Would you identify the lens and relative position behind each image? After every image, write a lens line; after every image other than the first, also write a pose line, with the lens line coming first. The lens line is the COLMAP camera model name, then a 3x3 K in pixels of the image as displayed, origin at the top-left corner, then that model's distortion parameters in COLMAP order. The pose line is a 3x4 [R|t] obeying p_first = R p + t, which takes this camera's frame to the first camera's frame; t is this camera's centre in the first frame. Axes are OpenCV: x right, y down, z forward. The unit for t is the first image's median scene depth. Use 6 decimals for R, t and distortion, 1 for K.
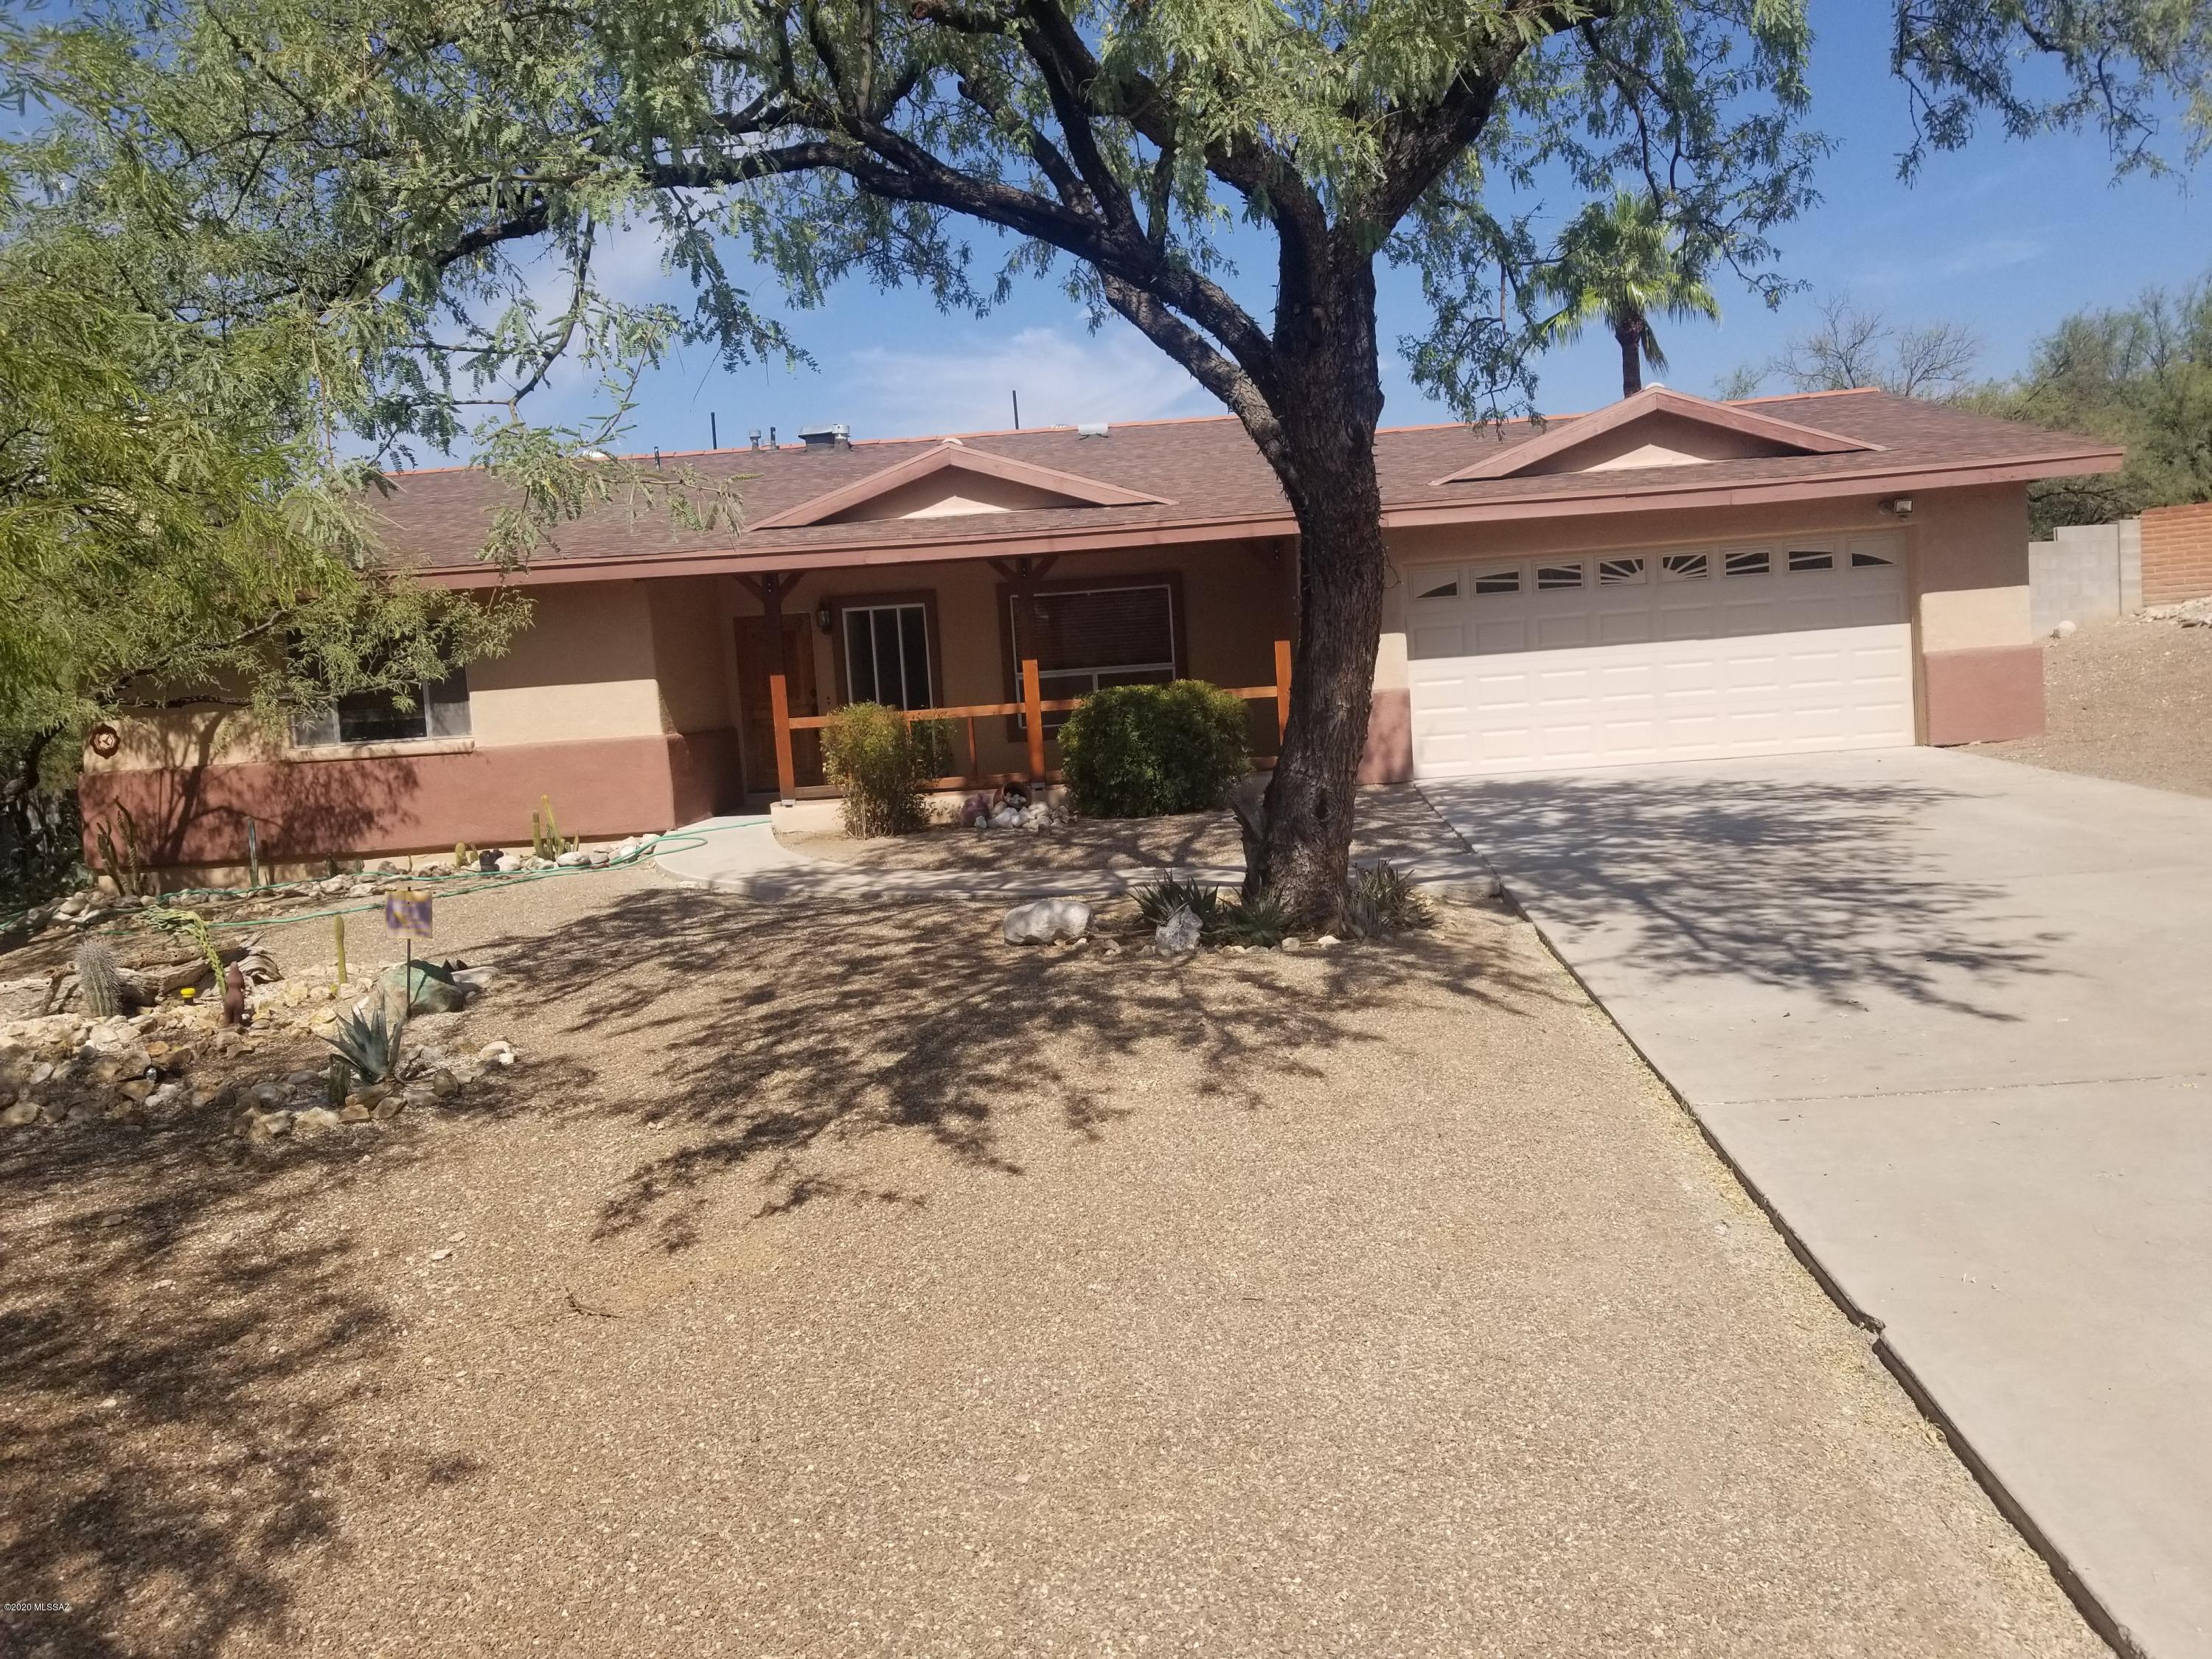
lens RADIAL K [[1680.2, 0, 1107.3], [0, 1680.2, 843.2], [0, 0, 1]] dist [0.042790, -0.079606]
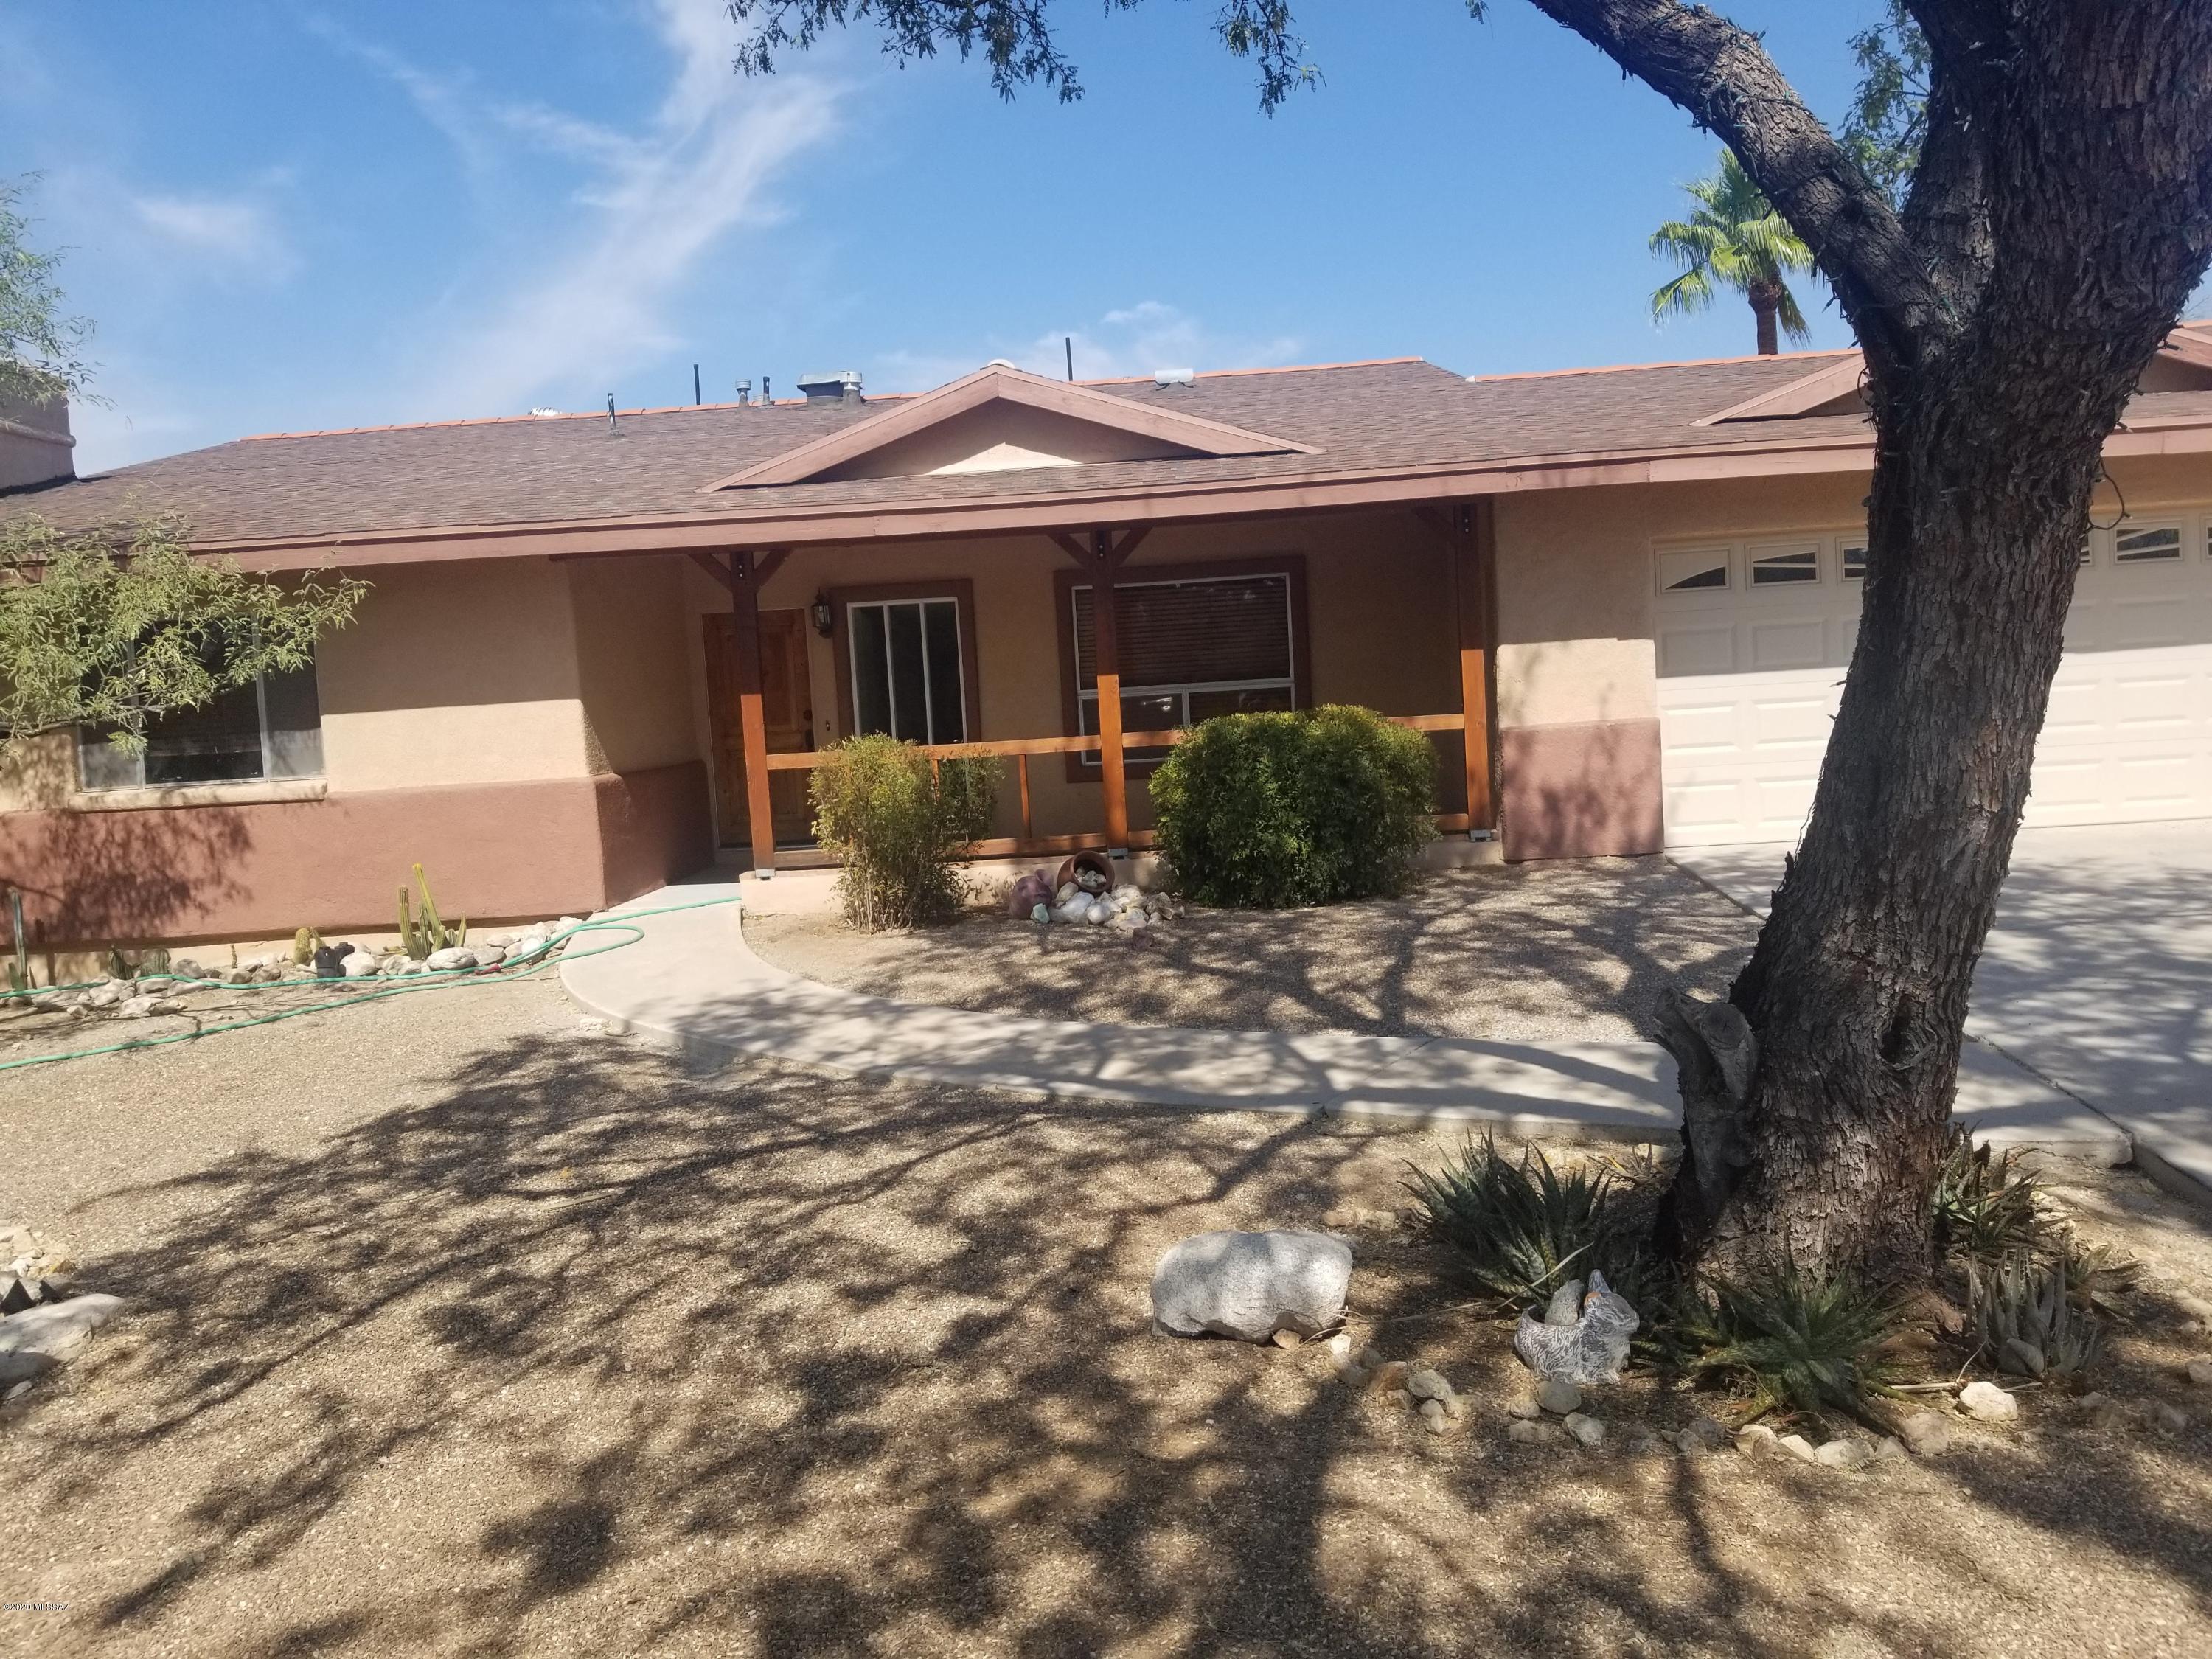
lens RADIAL K [[1680.2, 0, 1113.7], [0, 1680.2, 819.7], [0, 0, 1]] dist [0.042790, -0.079606]
pose [[0.999948, 0.006043, -0.008167, -0.039018], [-0.006185, 0.999827, -0.017551, -0.036969], [0.008060, 0.017600, 0.999813, 0.305156]]
